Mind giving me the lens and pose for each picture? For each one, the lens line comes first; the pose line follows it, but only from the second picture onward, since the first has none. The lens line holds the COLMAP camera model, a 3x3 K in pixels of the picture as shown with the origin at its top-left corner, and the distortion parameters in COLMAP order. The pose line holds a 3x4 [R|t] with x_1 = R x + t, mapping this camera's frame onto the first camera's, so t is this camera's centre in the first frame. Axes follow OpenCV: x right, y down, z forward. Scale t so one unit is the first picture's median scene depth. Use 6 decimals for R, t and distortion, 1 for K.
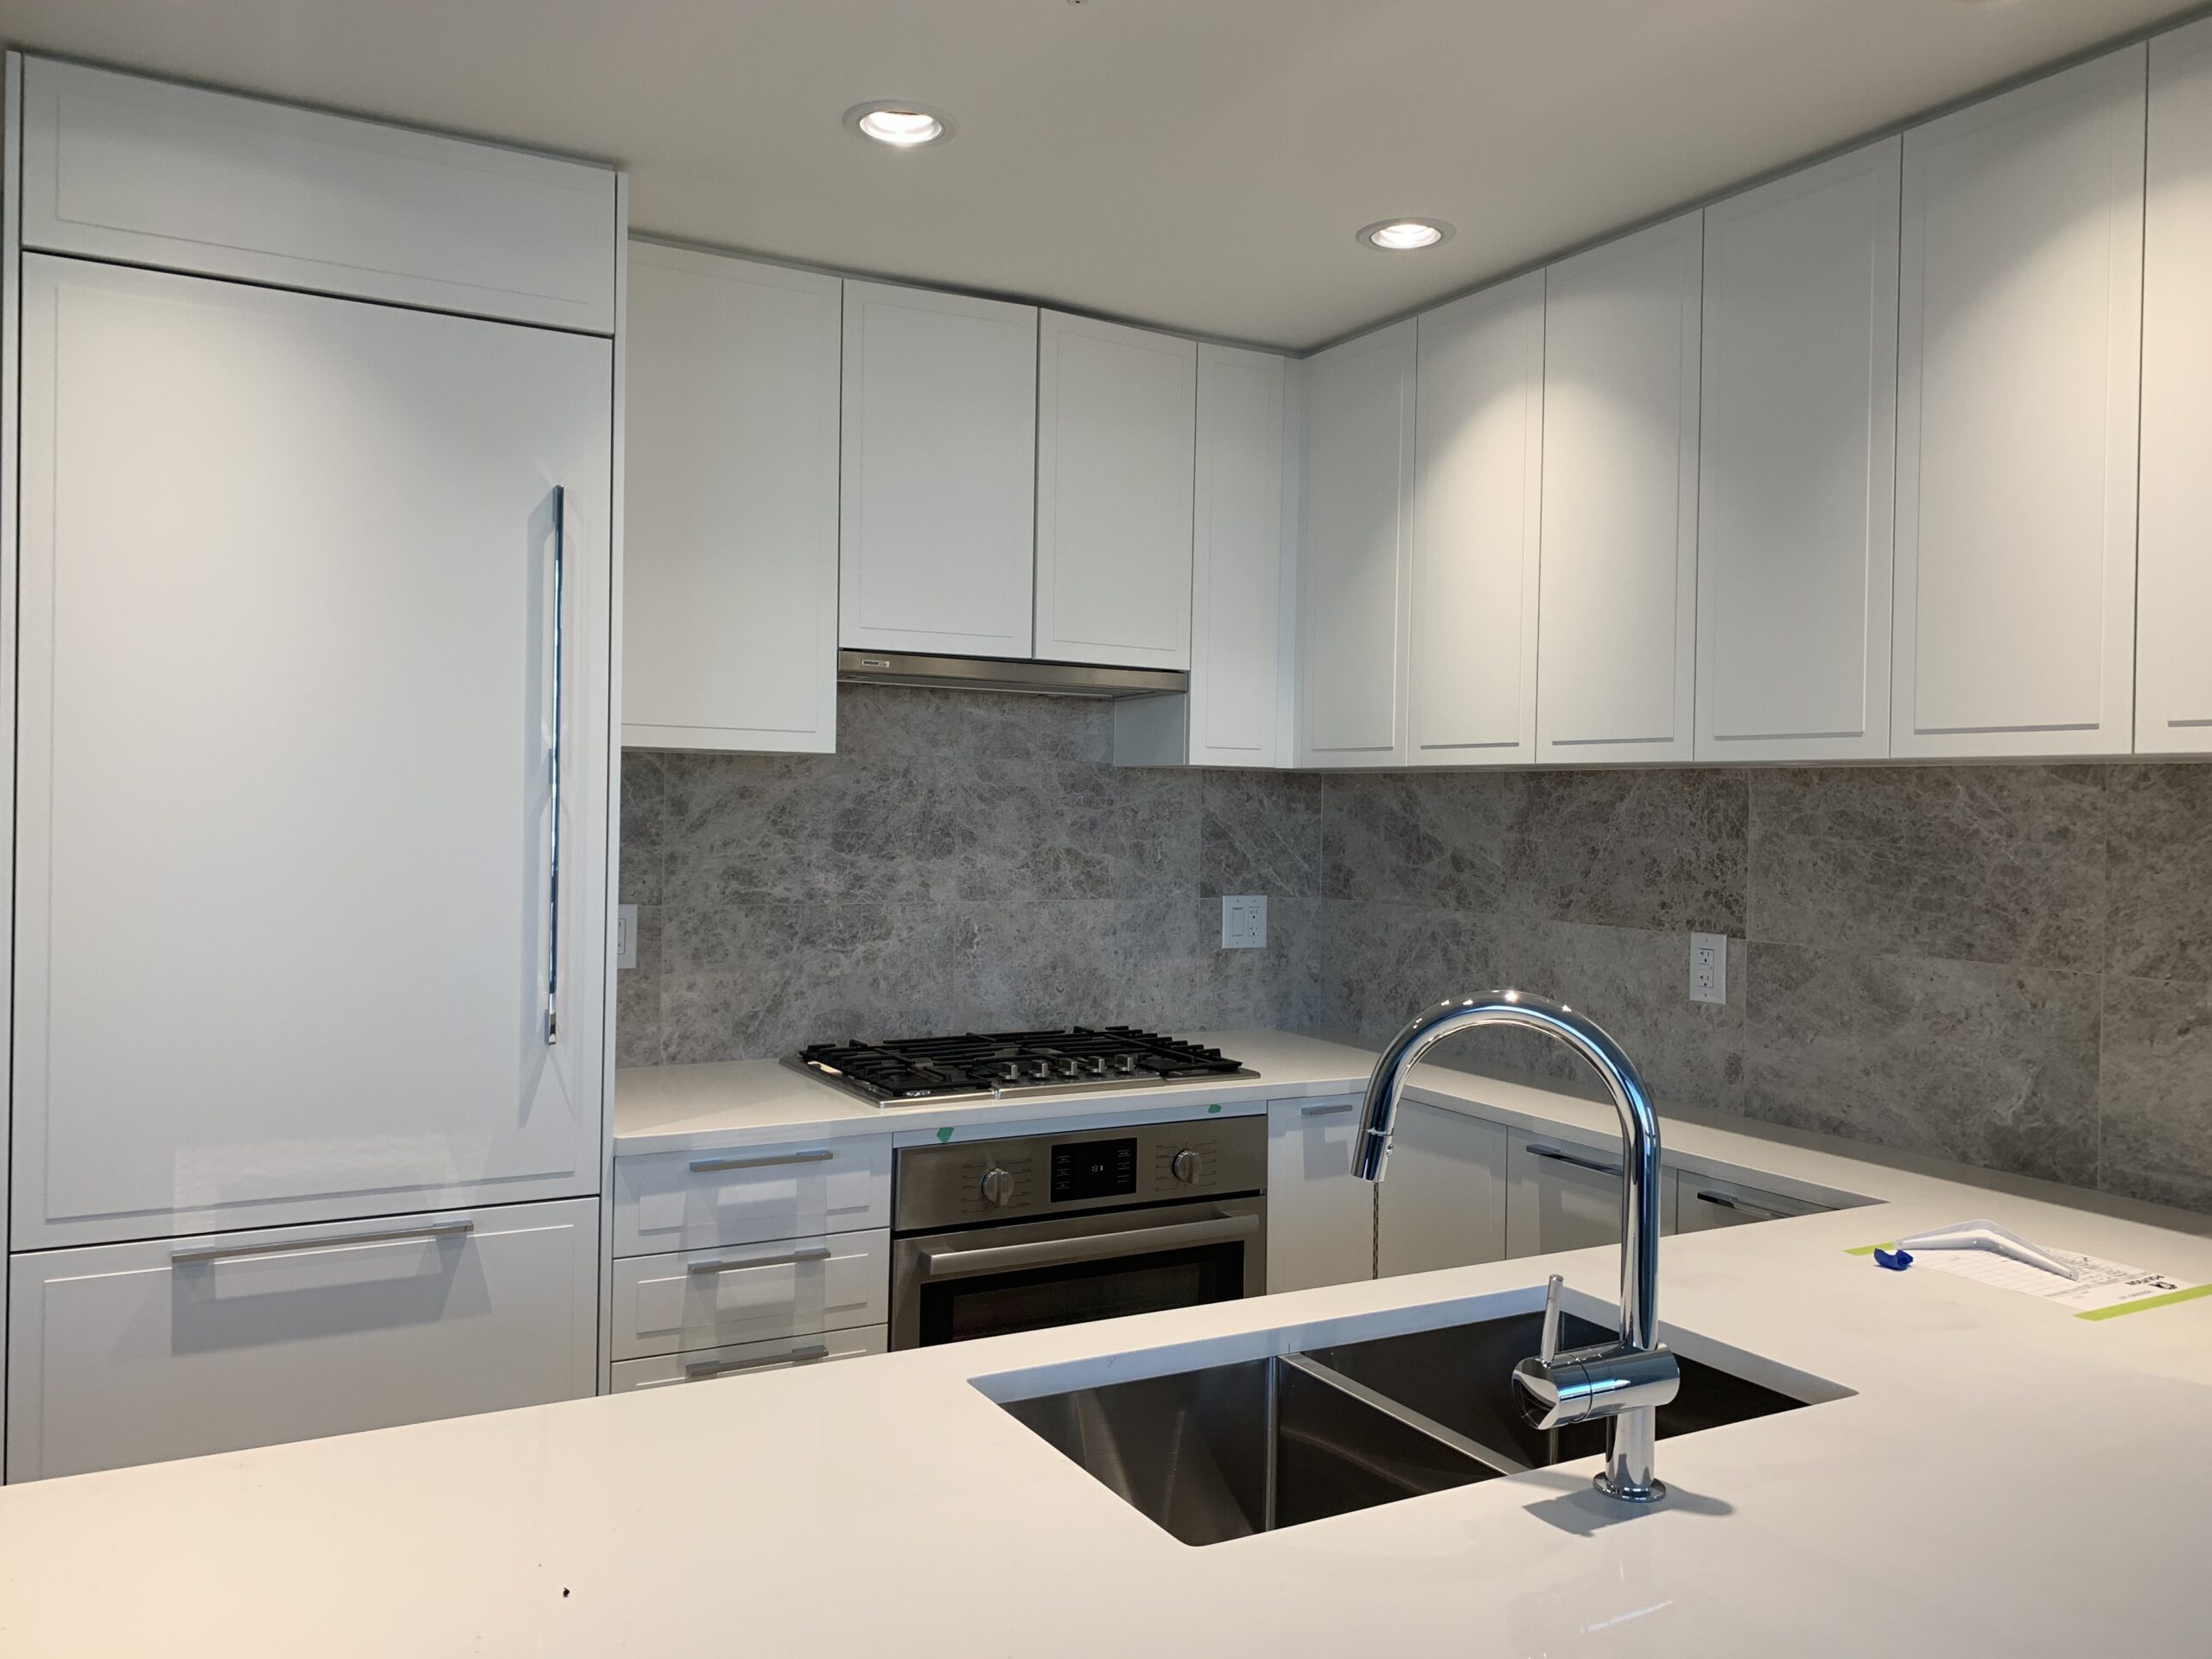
lens RADIAL K [[1678.1, 0, 1094.8], [0, 1678.1, 808.5], [0, 0, 1]] dist [0.033801, -0.027905]
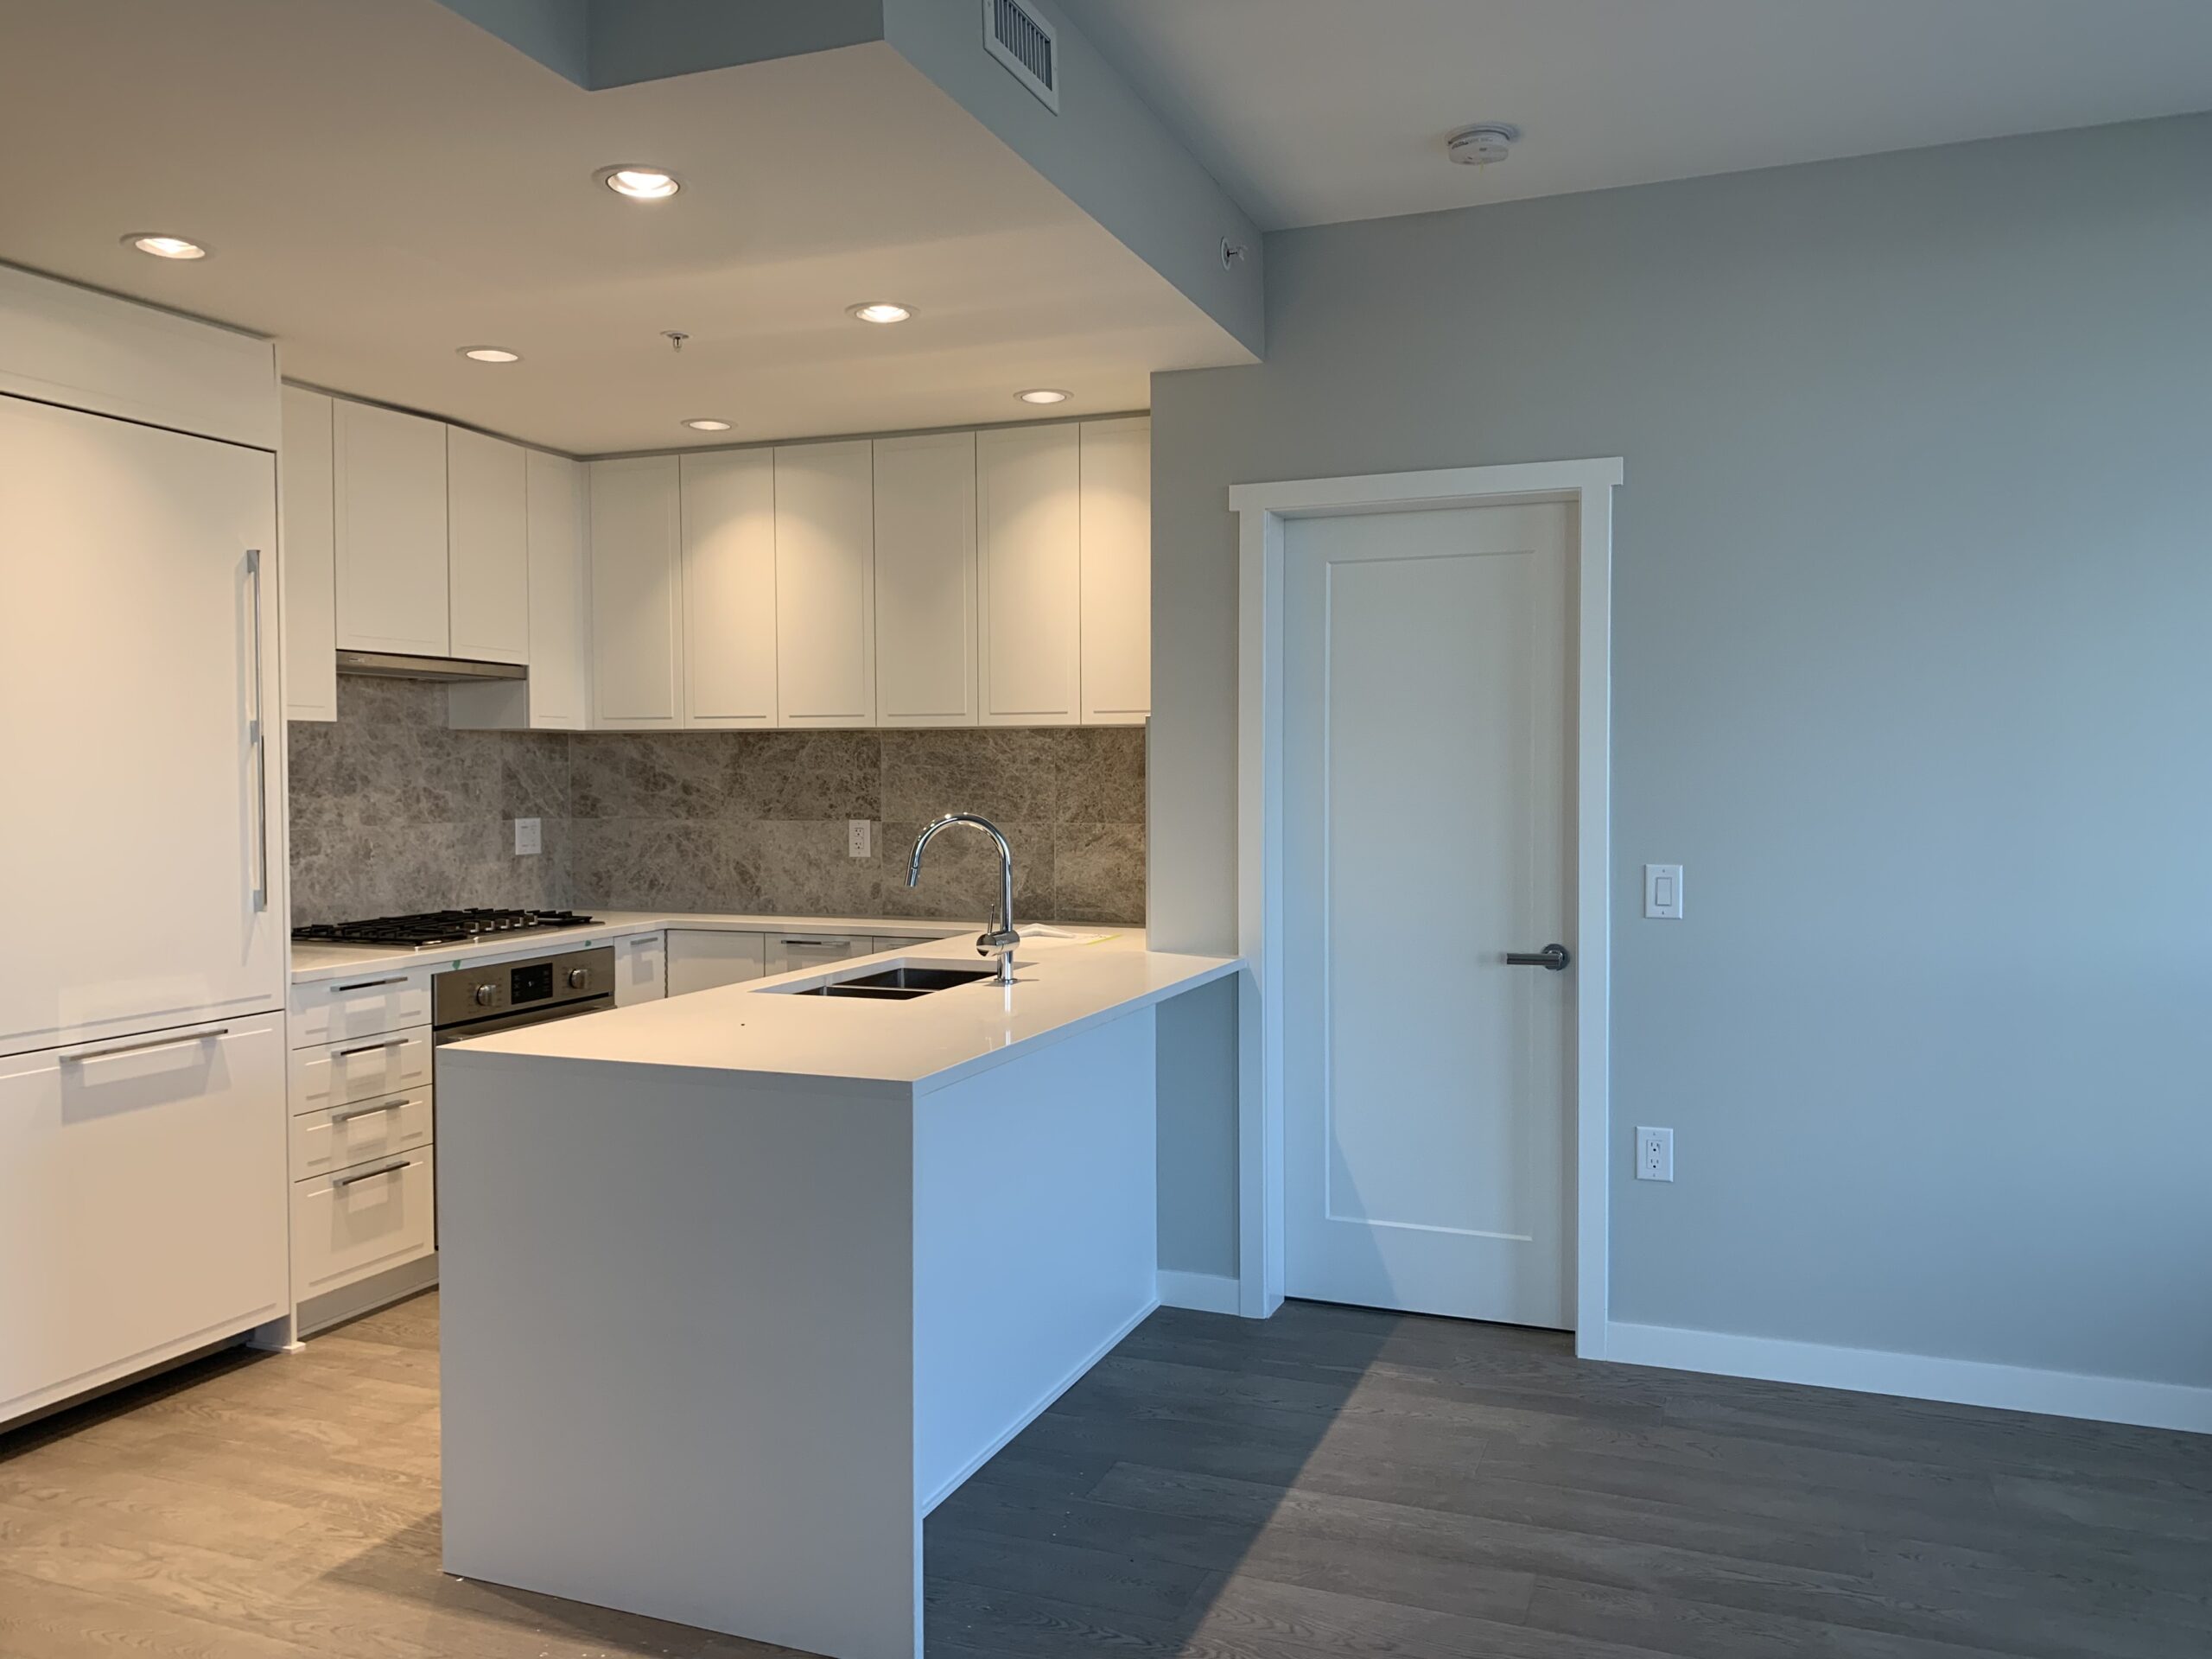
lens RADIAL K [[1678.1, 0, 1104.8], [0, 1678.1, 826.5], [0, 0, 1]] dist [0.033801, -0.027905]
pose [[0.765606, -0.041682, 0.641958, -0.603098], [0.018388, 0.998909, 0.042929, 0.007364], [-0.643047, -0.021062, 0.765537, -0.570710]]
